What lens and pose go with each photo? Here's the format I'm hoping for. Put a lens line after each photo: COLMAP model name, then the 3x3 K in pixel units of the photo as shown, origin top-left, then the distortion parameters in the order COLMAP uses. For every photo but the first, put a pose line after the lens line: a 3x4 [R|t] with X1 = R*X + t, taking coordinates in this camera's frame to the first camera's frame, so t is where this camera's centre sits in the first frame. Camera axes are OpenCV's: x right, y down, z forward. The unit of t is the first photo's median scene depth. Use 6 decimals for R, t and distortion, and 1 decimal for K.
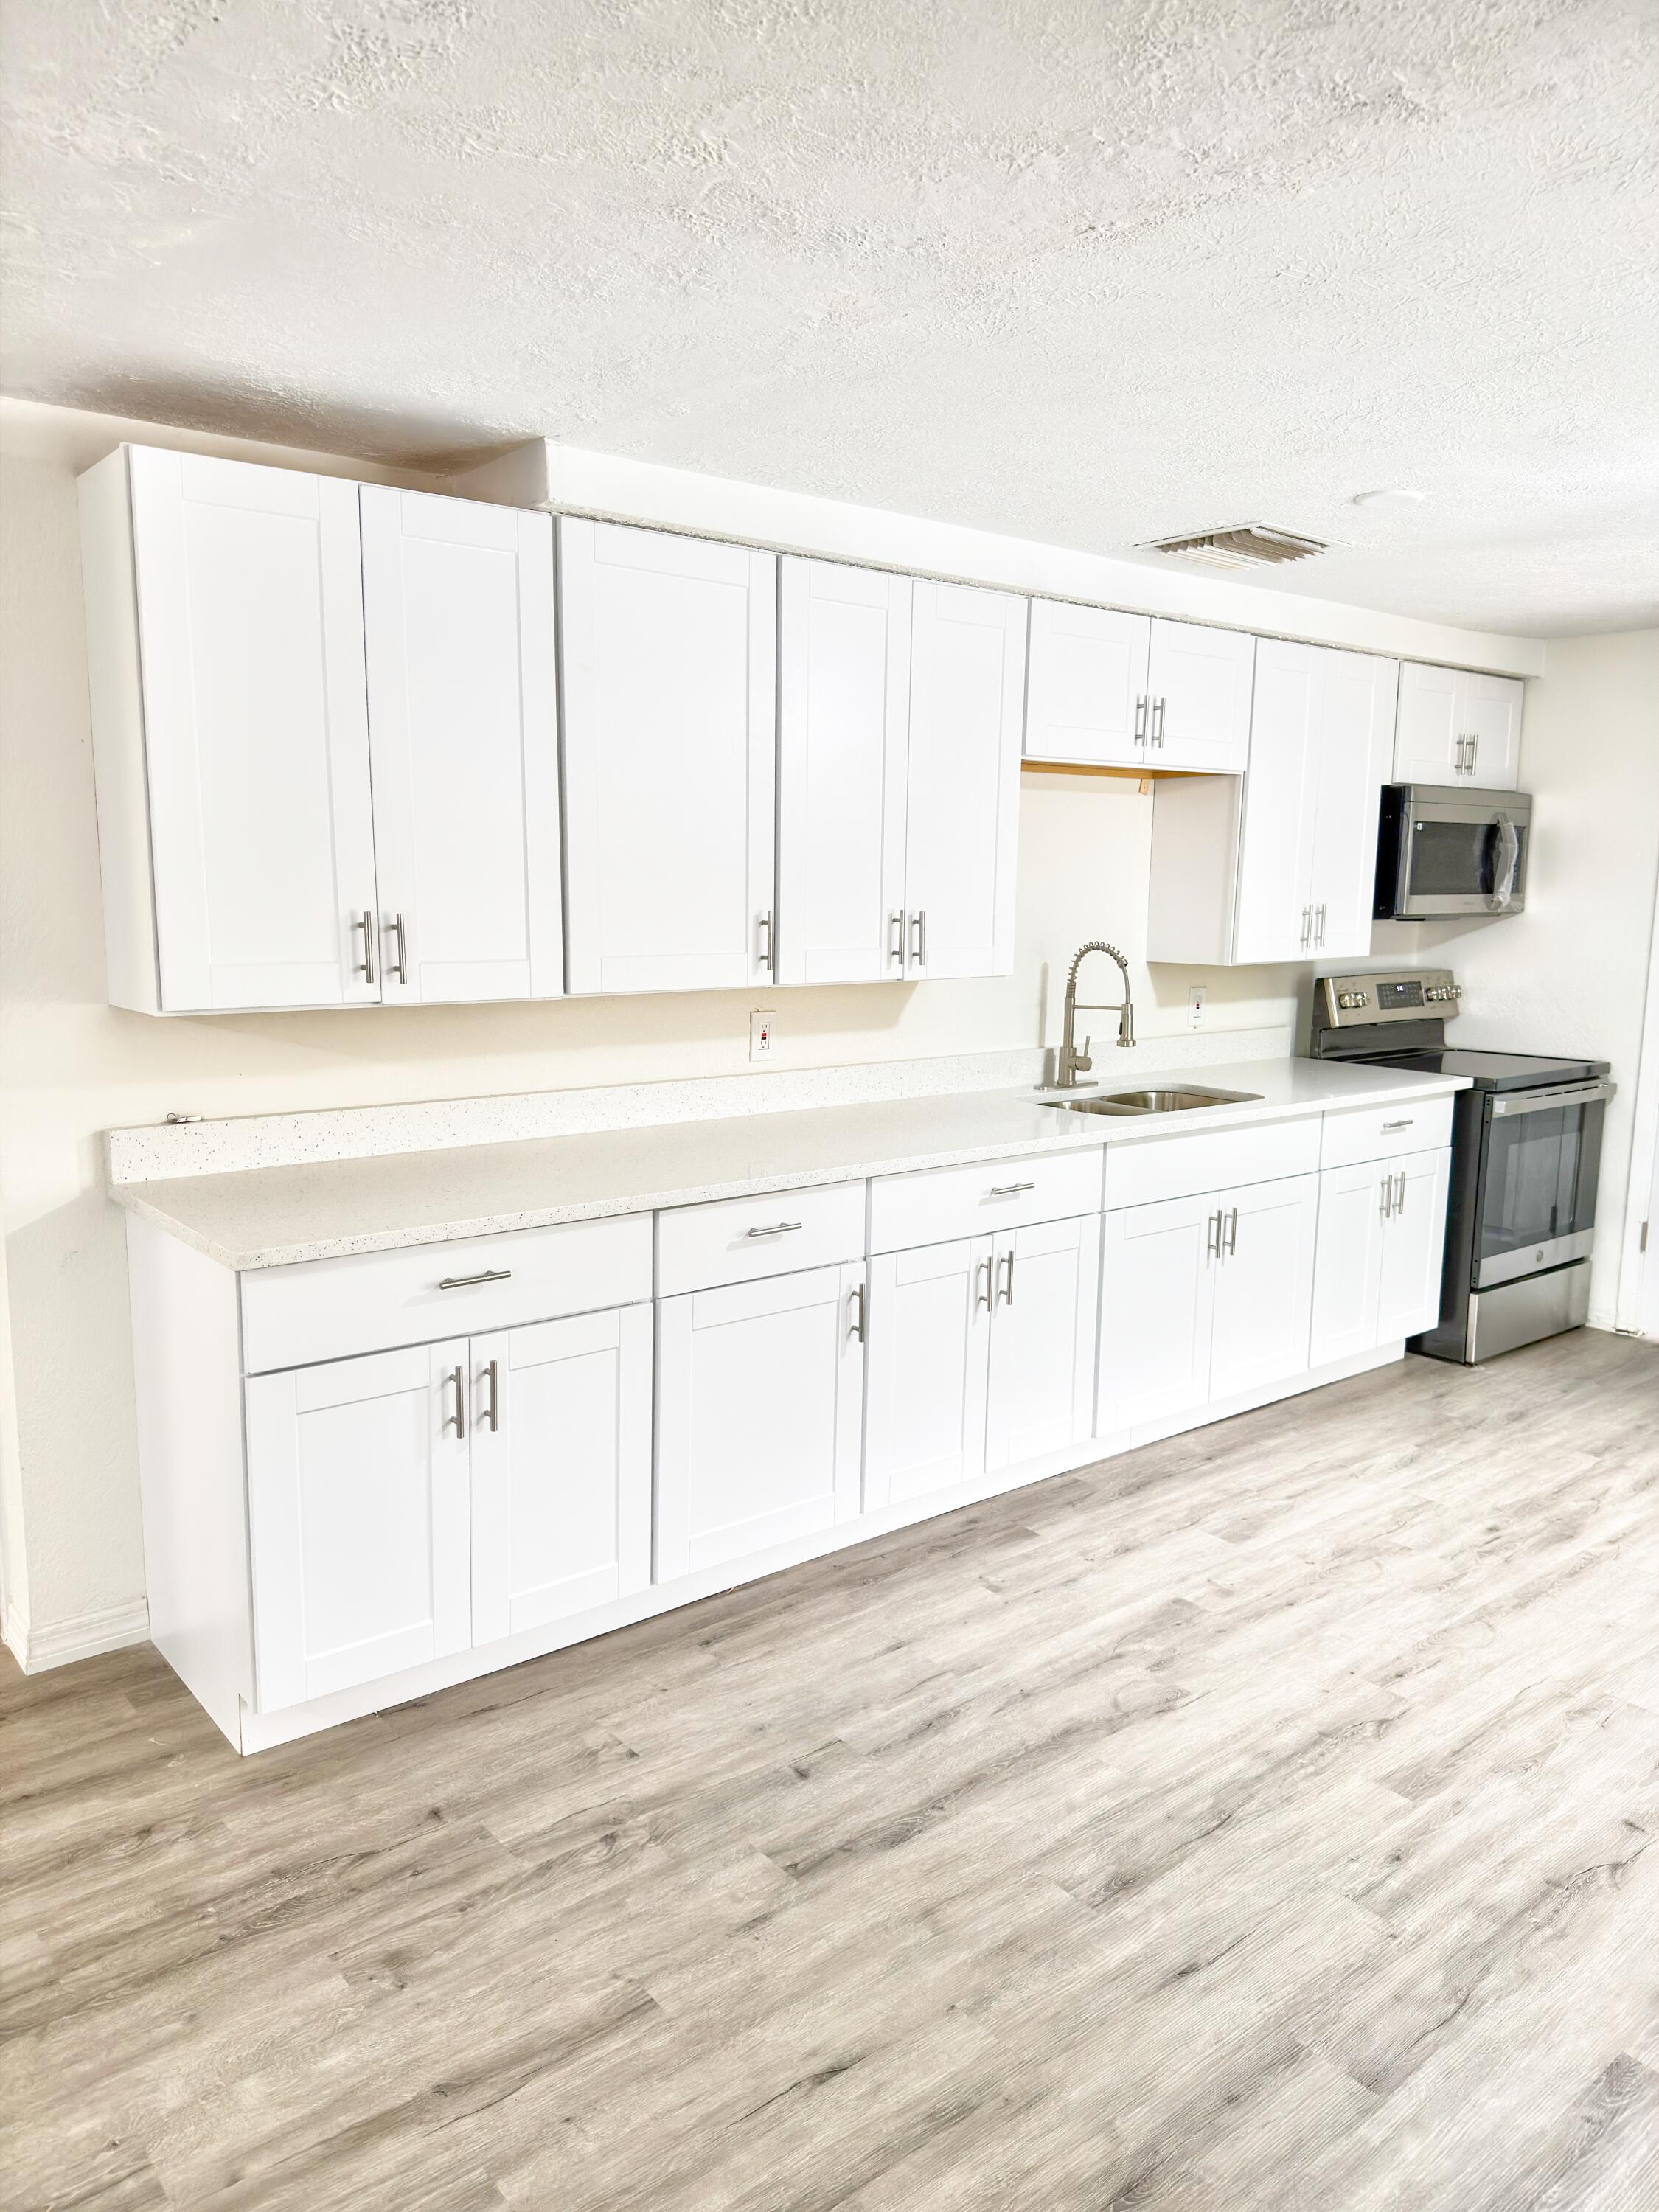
lens RADIAL K [[1562.6, 0, 824.1], [0, 1562.6, 1119.0], [0, 0, 1]] dist [0.019546, -0.021746]
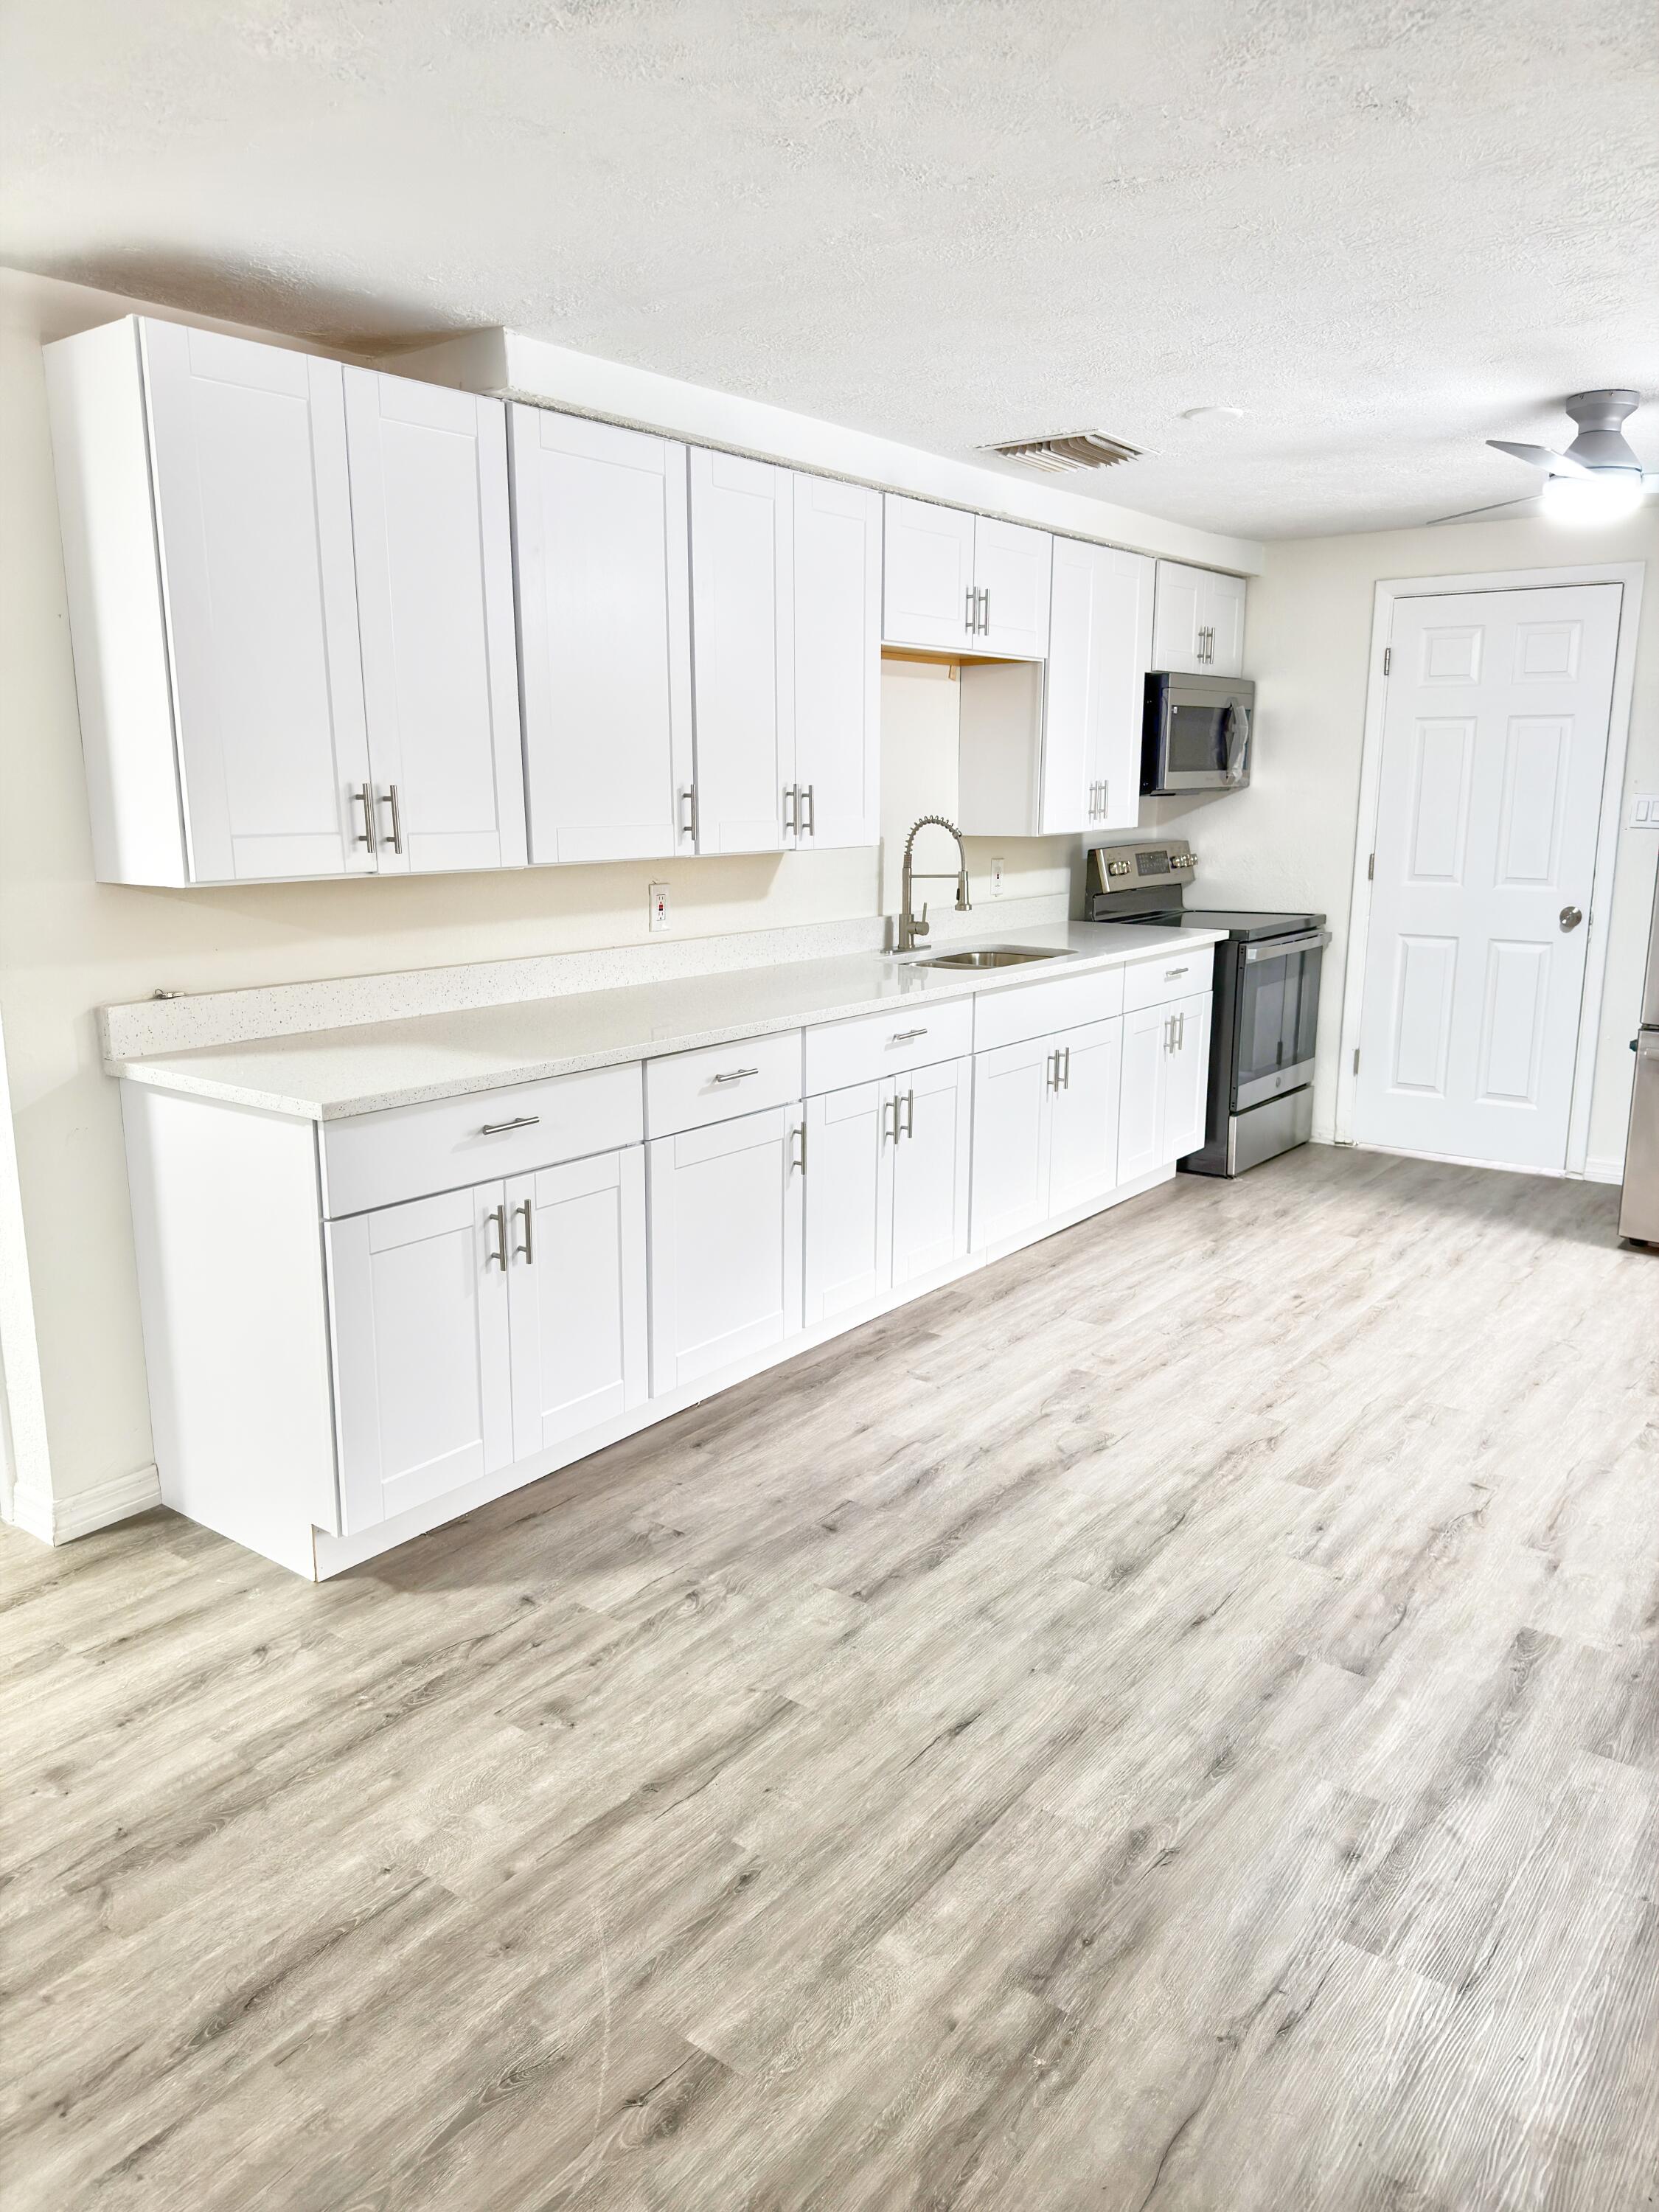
lens RADIAL K [[1540.6, 0, 824.8], [0, 1540.6, 1109.8], [0, 0, 1]] dist [0.178803, -0.359930]
pose [[0.971980, -0.061781, 0.226800, -0.216447], [0.049183, 0.996938, 0.060788, 0.031532], [-0.229861, -0.047930, 0.972042, -0.087798]]
